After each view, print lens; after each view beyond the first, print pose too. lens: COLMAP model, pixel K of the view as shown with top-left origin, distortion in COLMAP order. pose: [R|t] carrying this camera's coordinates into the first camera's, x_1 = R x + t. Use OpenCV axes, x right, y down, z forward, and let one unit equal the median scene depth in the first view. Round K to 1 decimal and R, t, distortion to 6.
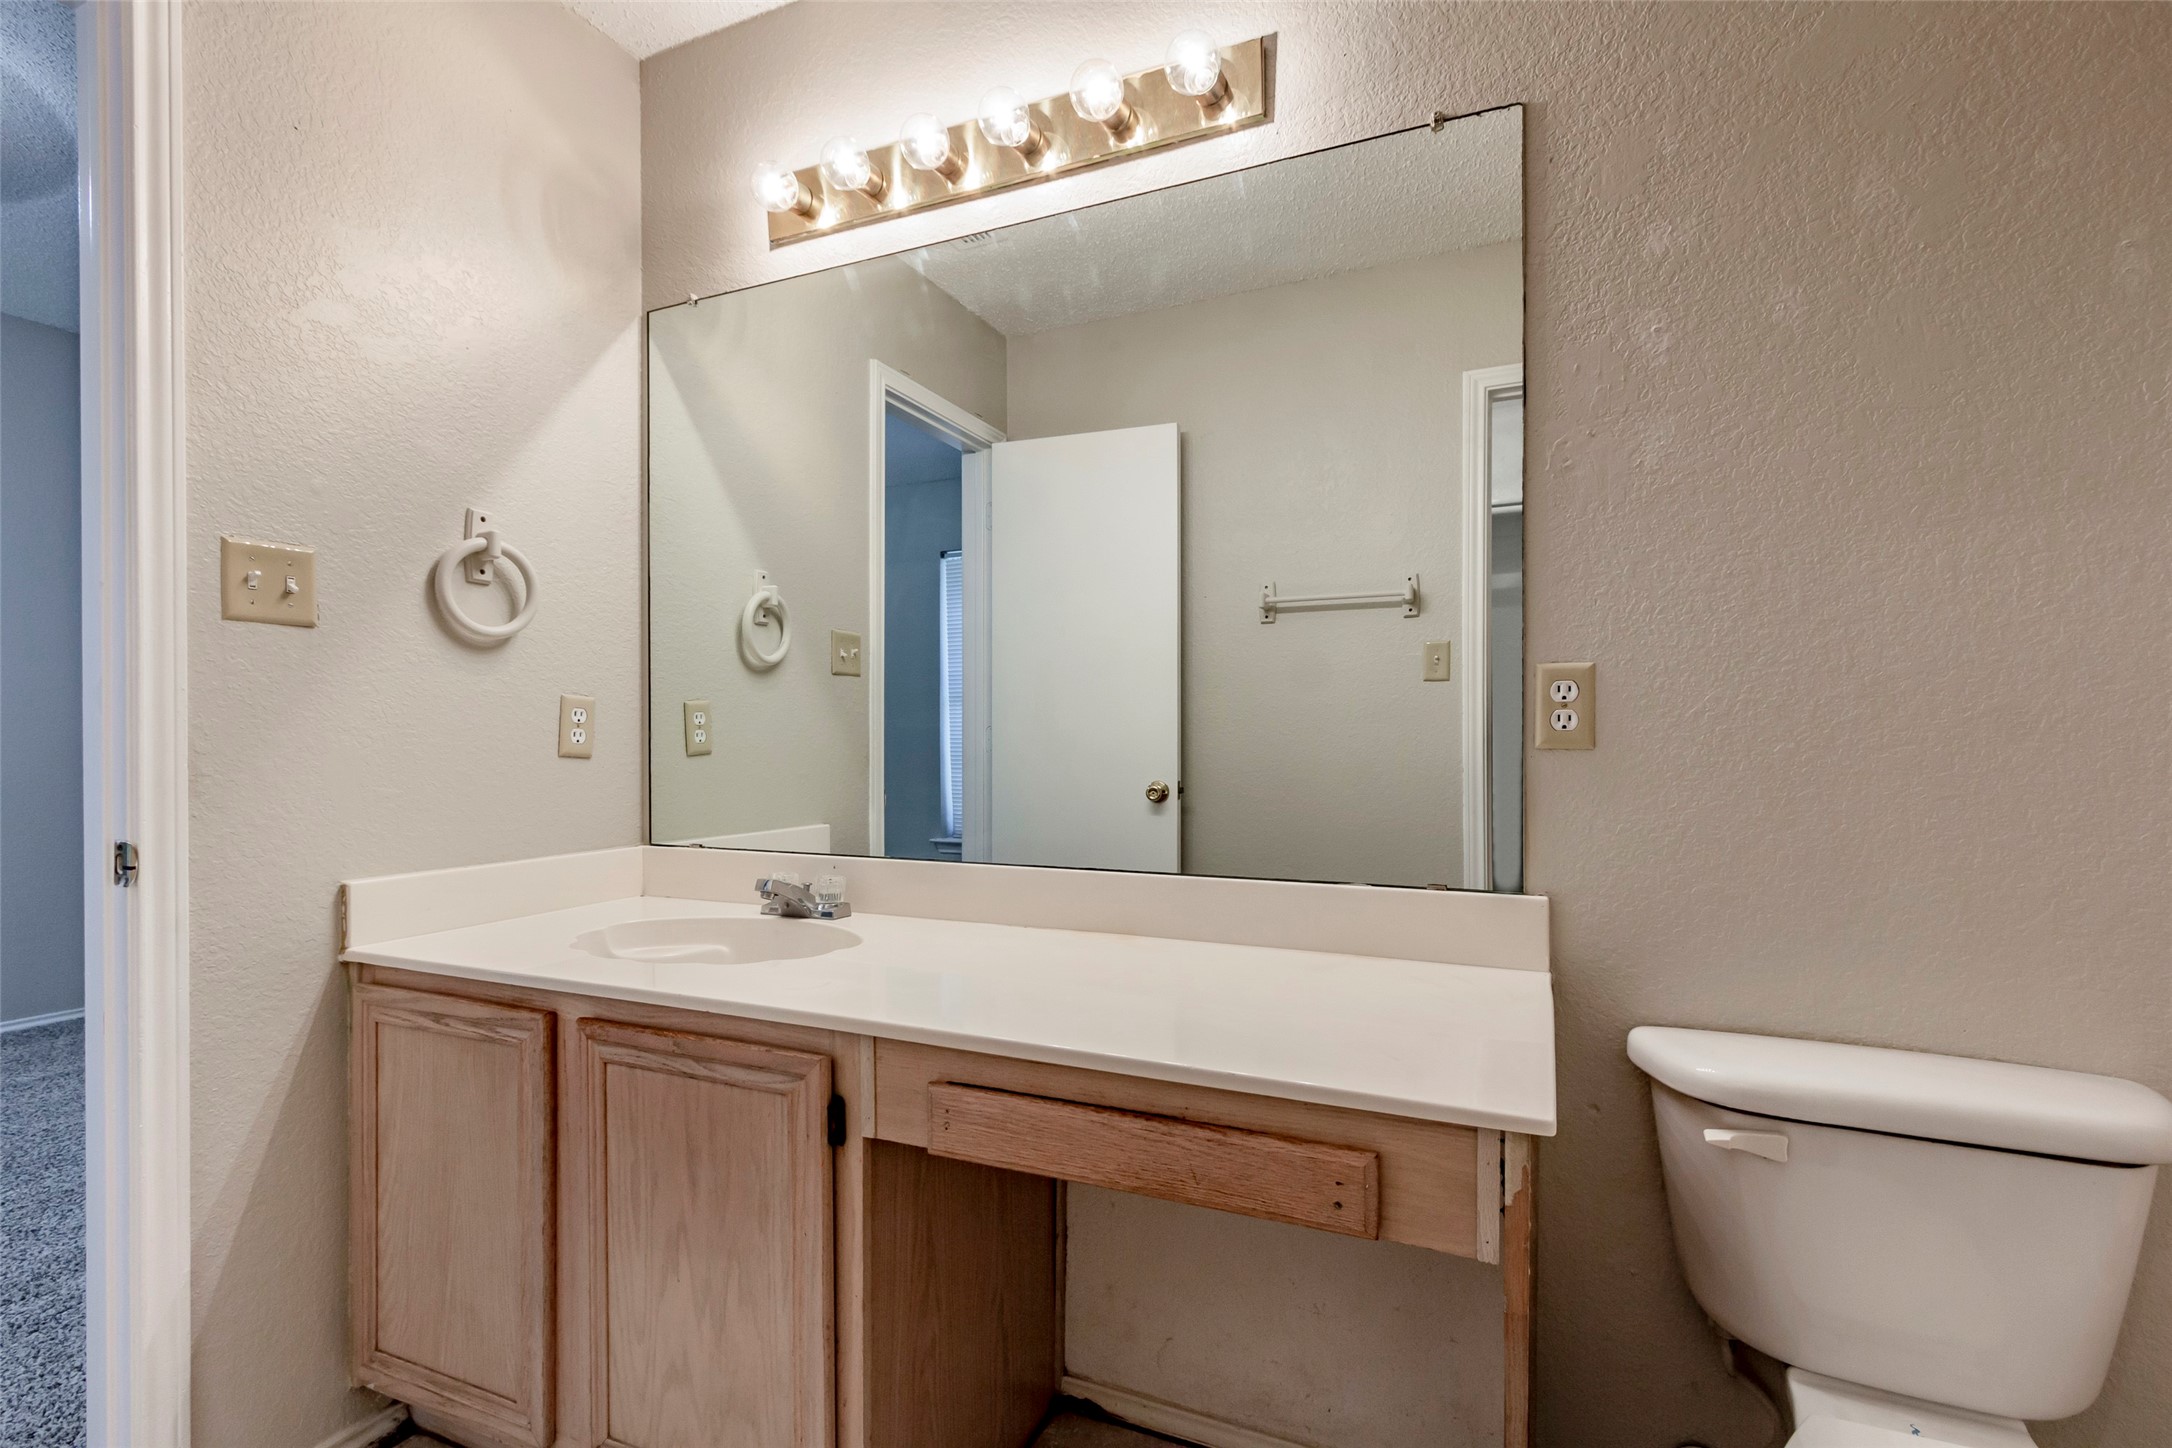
lens RADIAL K [[1018.6, 0, 1079.8], [0, 1018.6, 737.9], [0, 0, 1]] dist [0.010301, -0.003150]
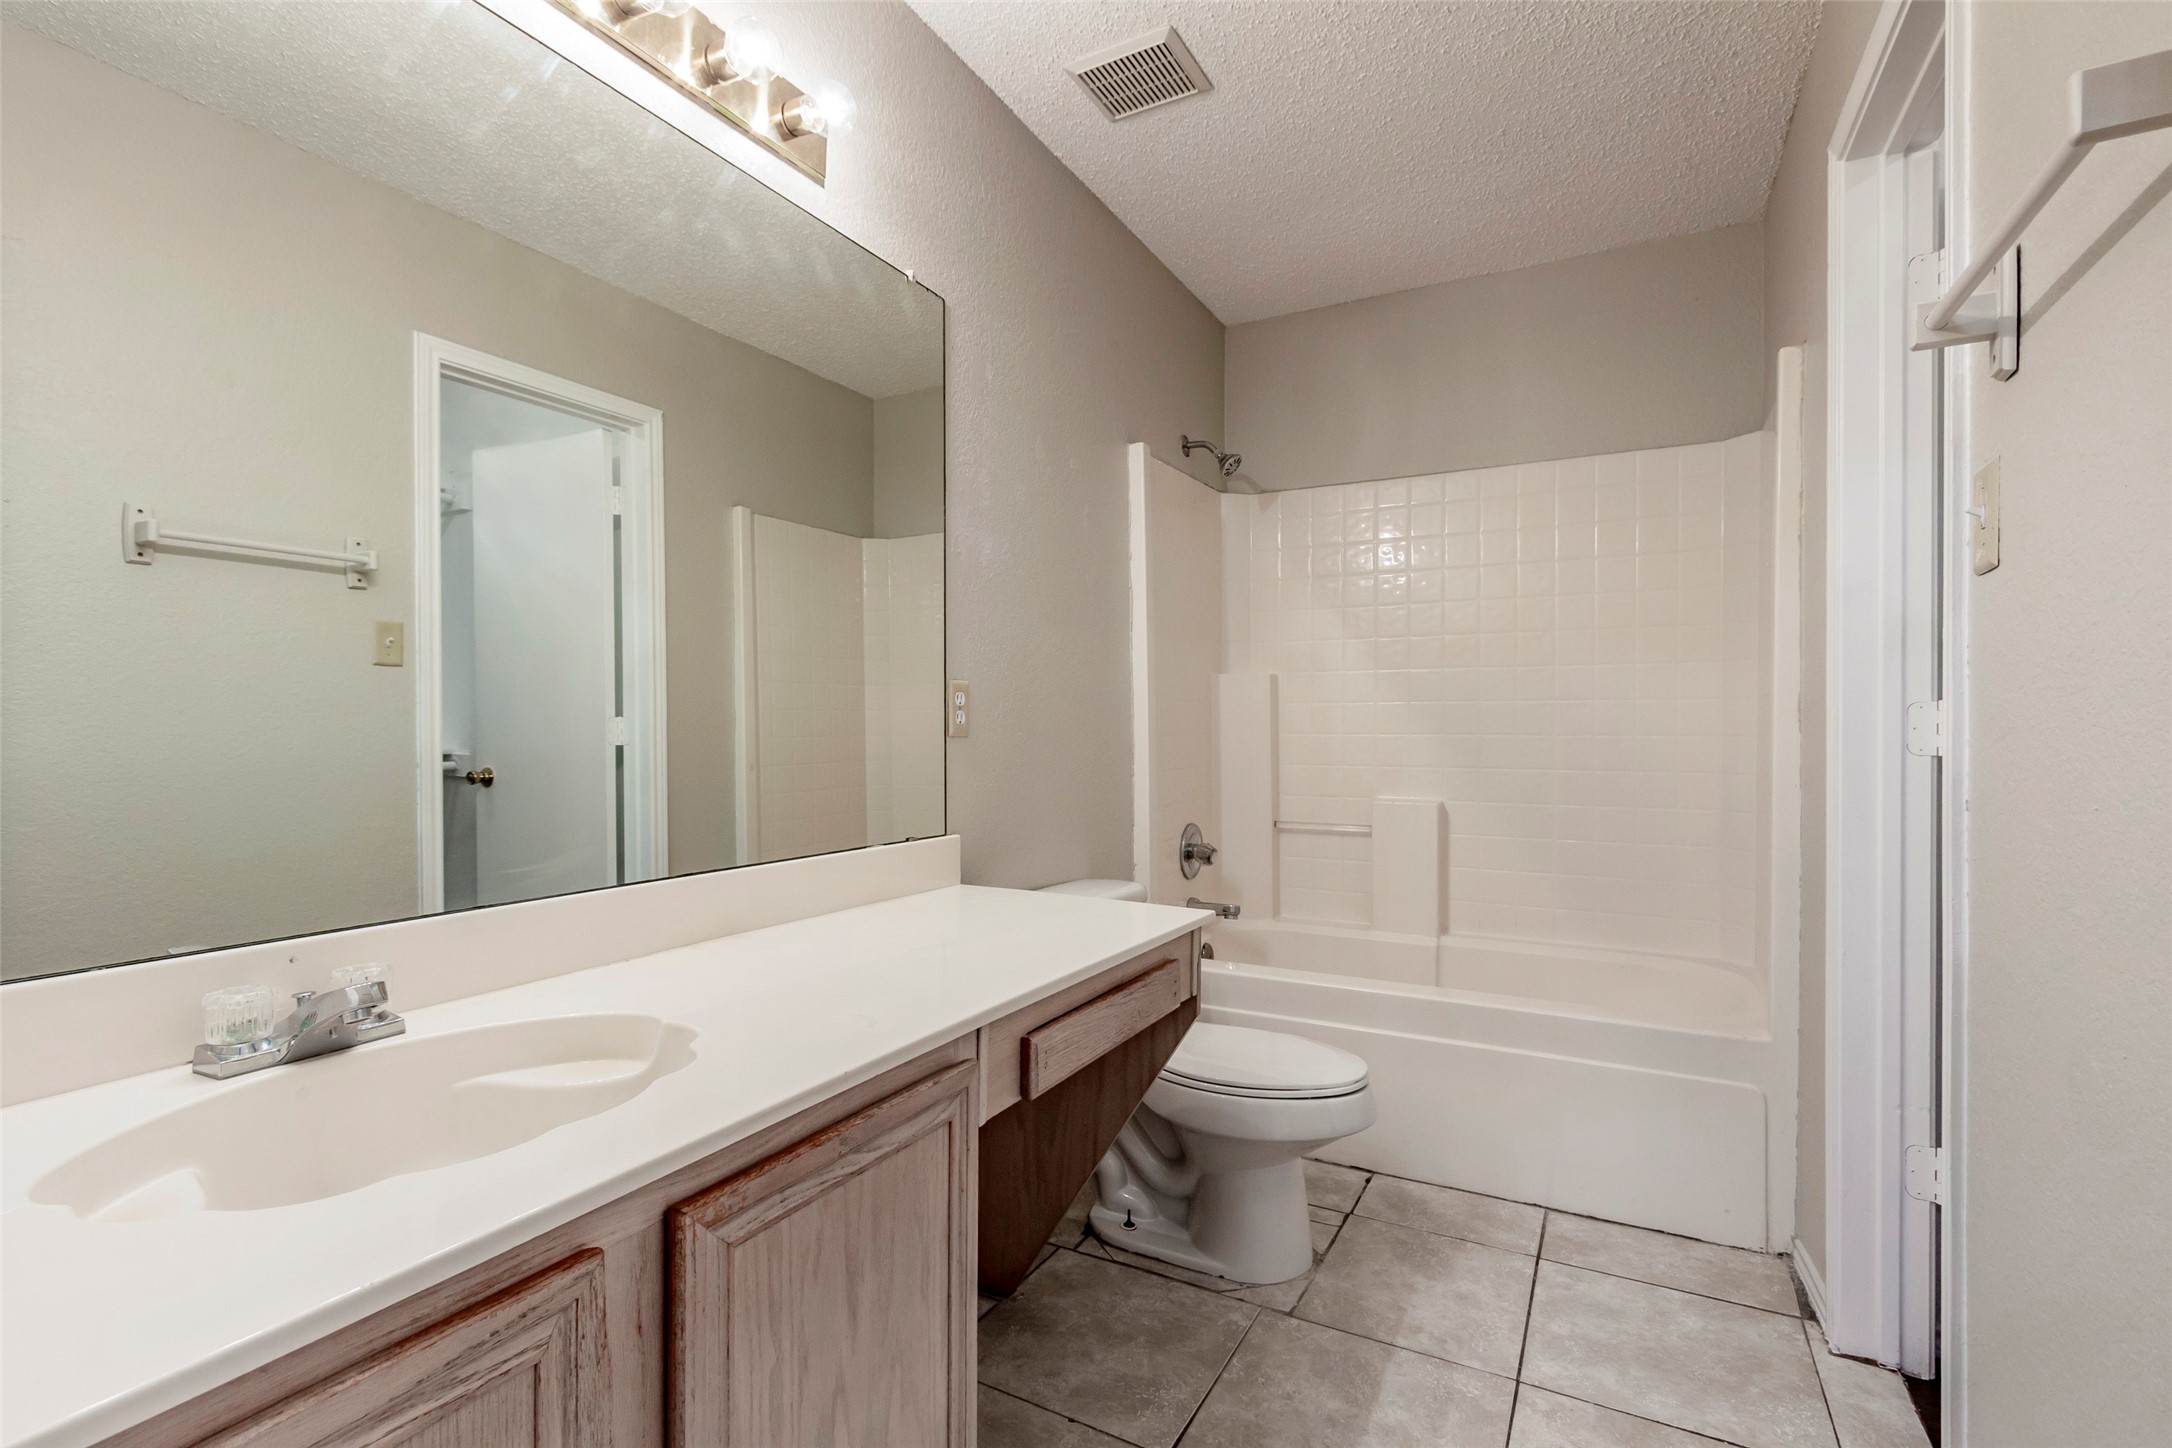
lens RADIAL K [[1018.6, 0, 1078.4], [0, 1018.6, 729.3], [0, 0, 1]] dist [0.010301, -0.003150]
pose [[0.053428, 0.006686, 0.998549, -1.075491], [0.000997, 0.999977, -0.006749, 0.010956], [-0.998571, 0.001356, 0.053420, 0.764950]]
